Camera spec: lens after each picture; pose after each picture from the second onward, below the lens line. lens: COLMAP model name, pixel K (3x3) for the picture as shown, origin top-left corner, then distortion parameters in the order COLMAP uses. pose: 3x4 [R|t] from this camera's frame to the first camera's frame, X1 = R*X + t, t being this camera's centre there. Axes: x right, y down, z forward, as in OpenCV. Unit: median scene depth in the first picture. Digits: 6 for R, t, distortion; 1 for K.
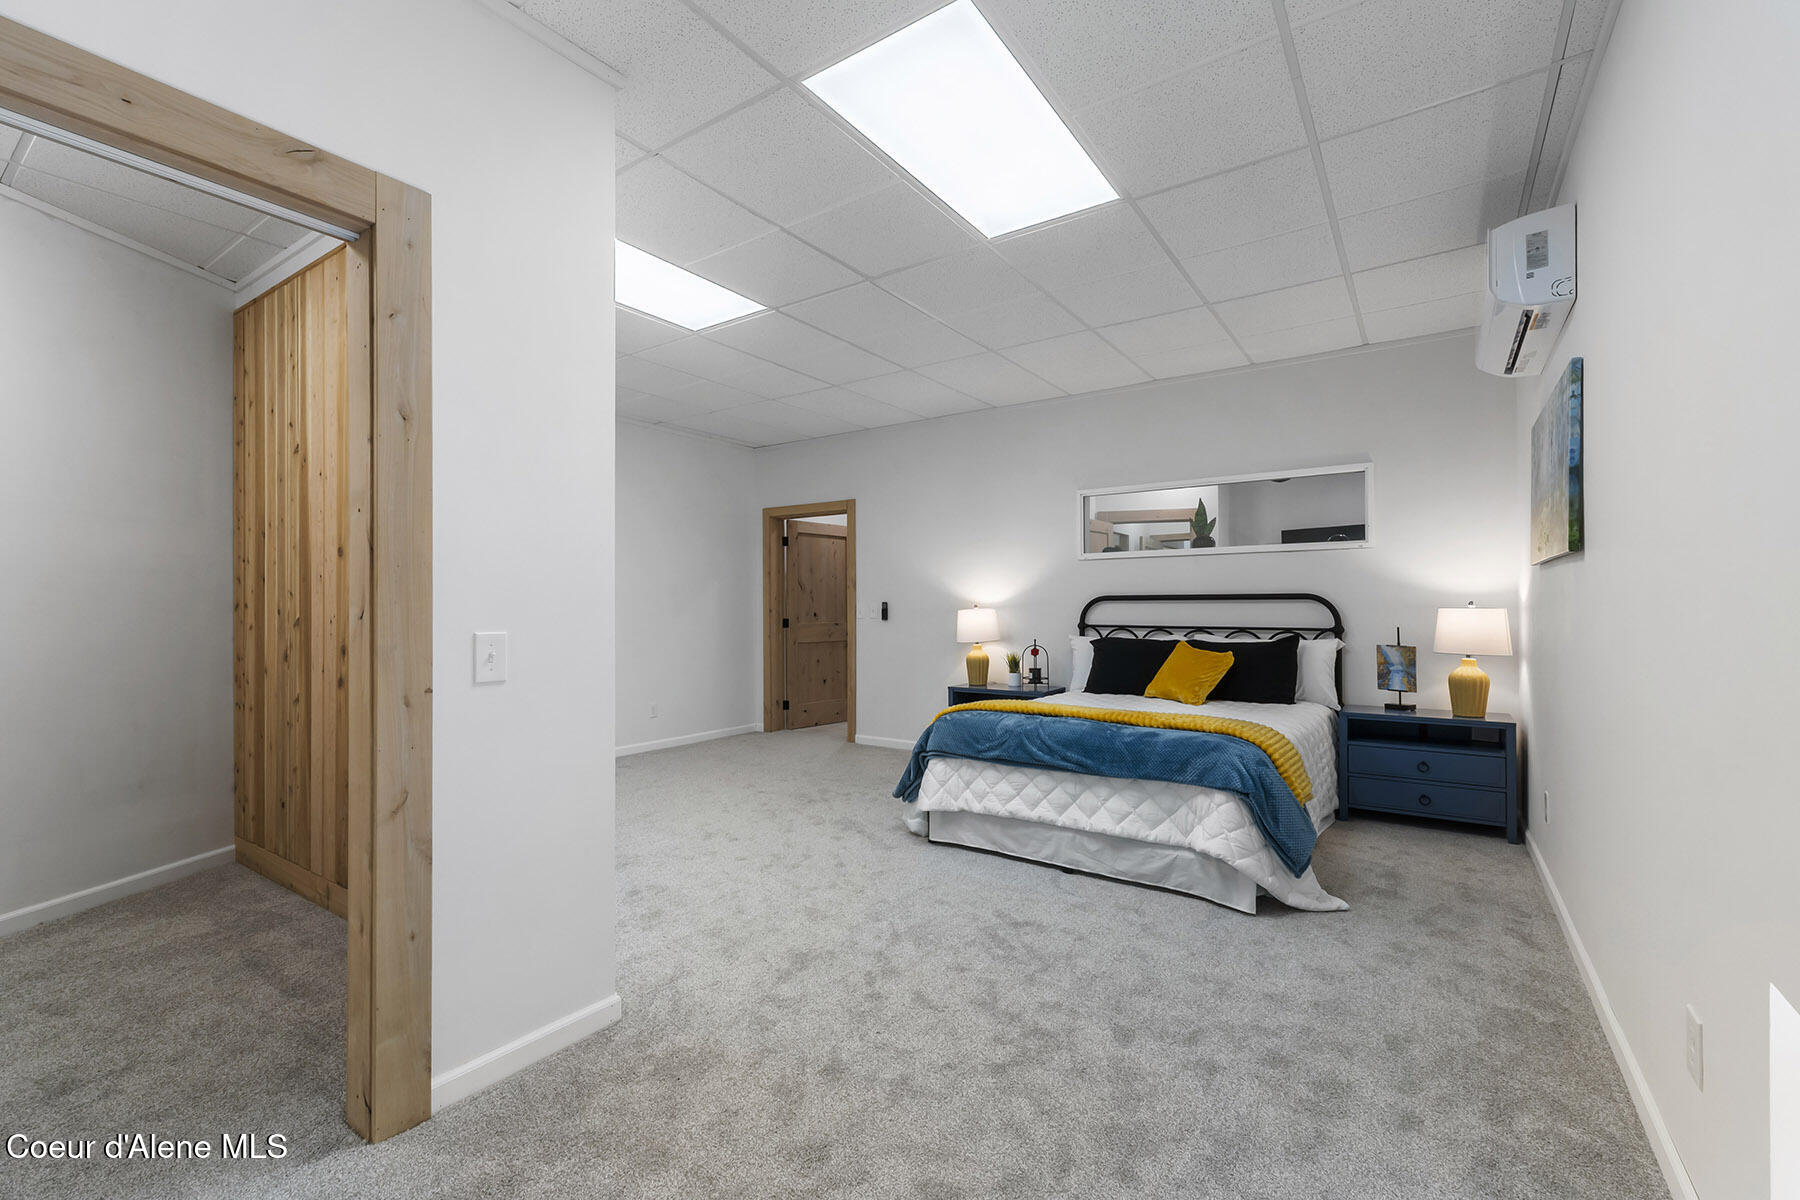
lens RADIAL K [[788.8, 0, 902.2], [0, 788.8, 613.9], [0, 0, 1]] dist [0.006059, -0.000703]
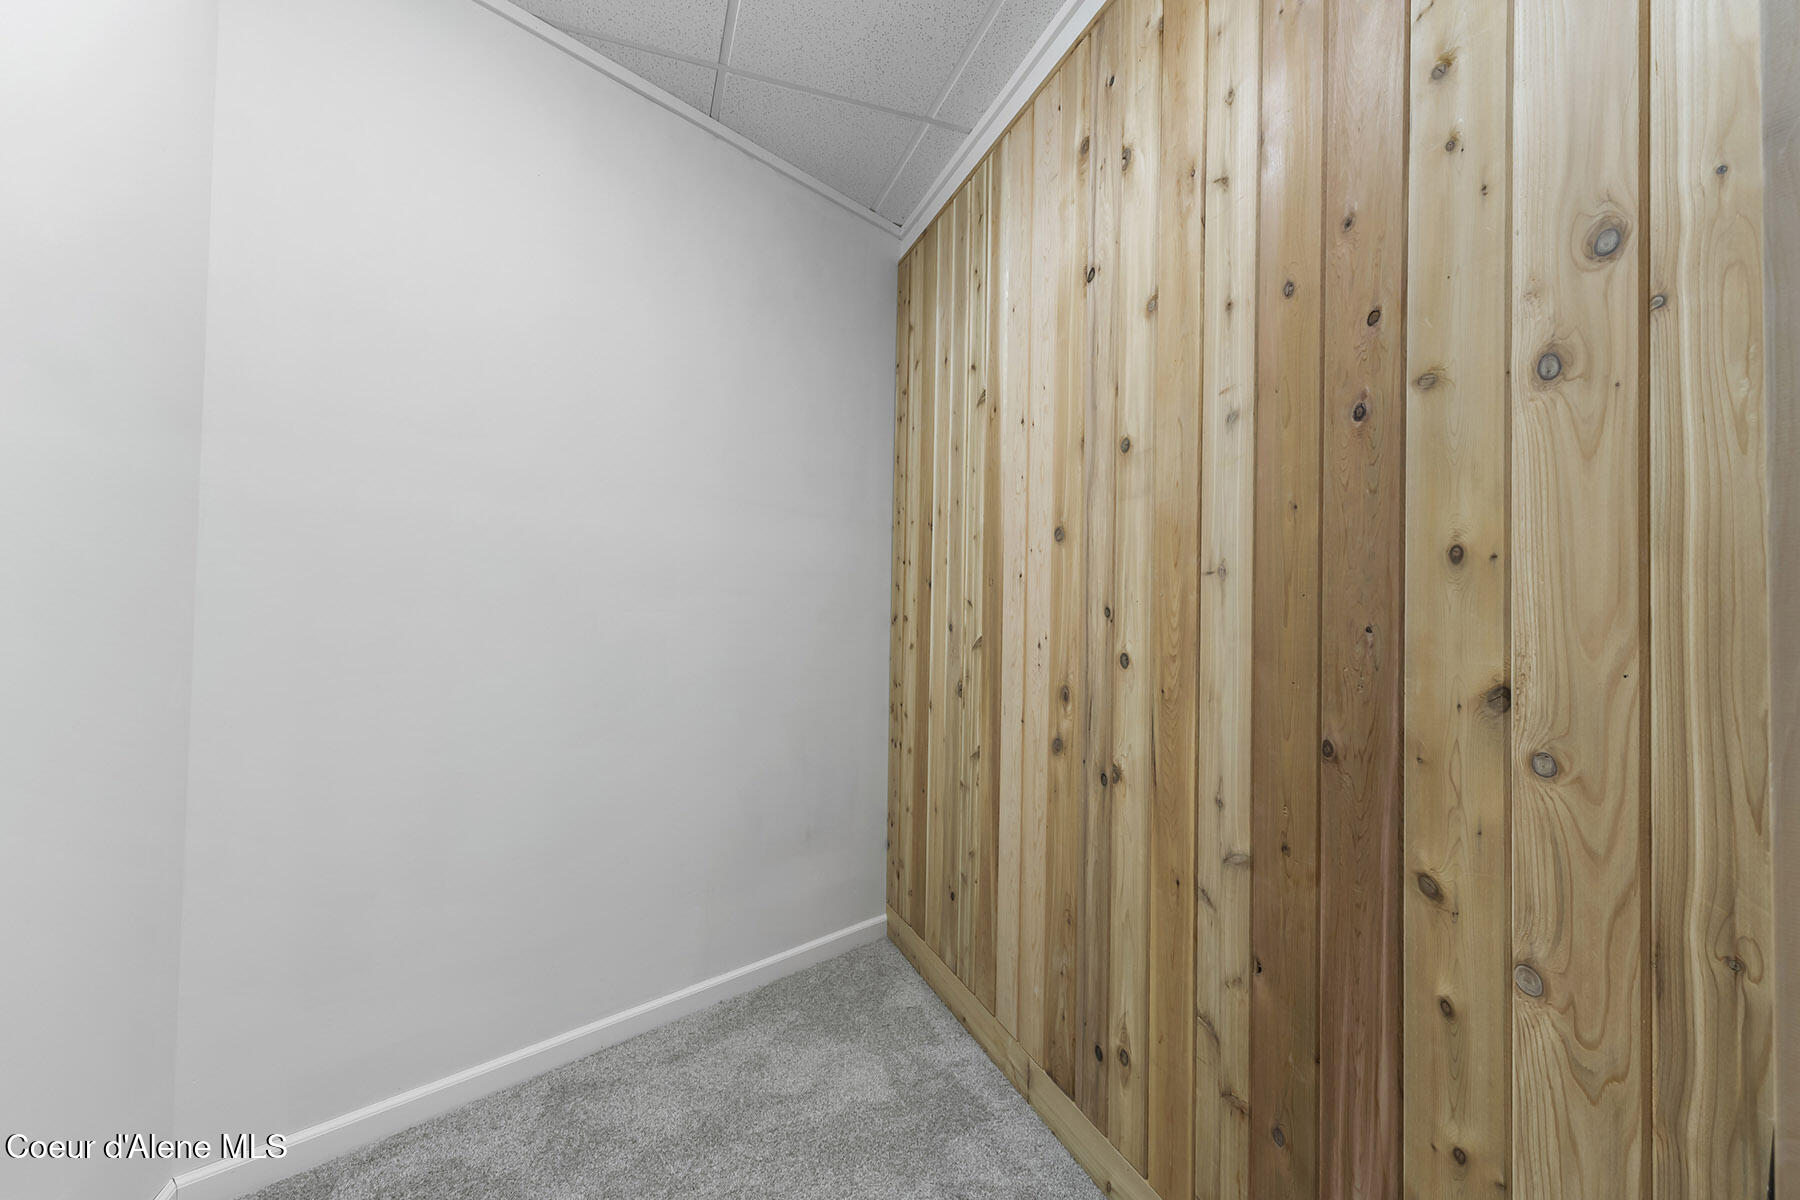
lens RADIAL K [[788.8, 0, 902.2], [0, 788.8, 613.9], [0, 0, 1]] dist [0.006059, -0.000703]
pose [[0.818694, 0.009242, -0.574156, -0.376897], [-0.022007, 0.999641, -0.015289, -0.002809], [0.573808, 0.025152, 0.818603, 0.349362]]
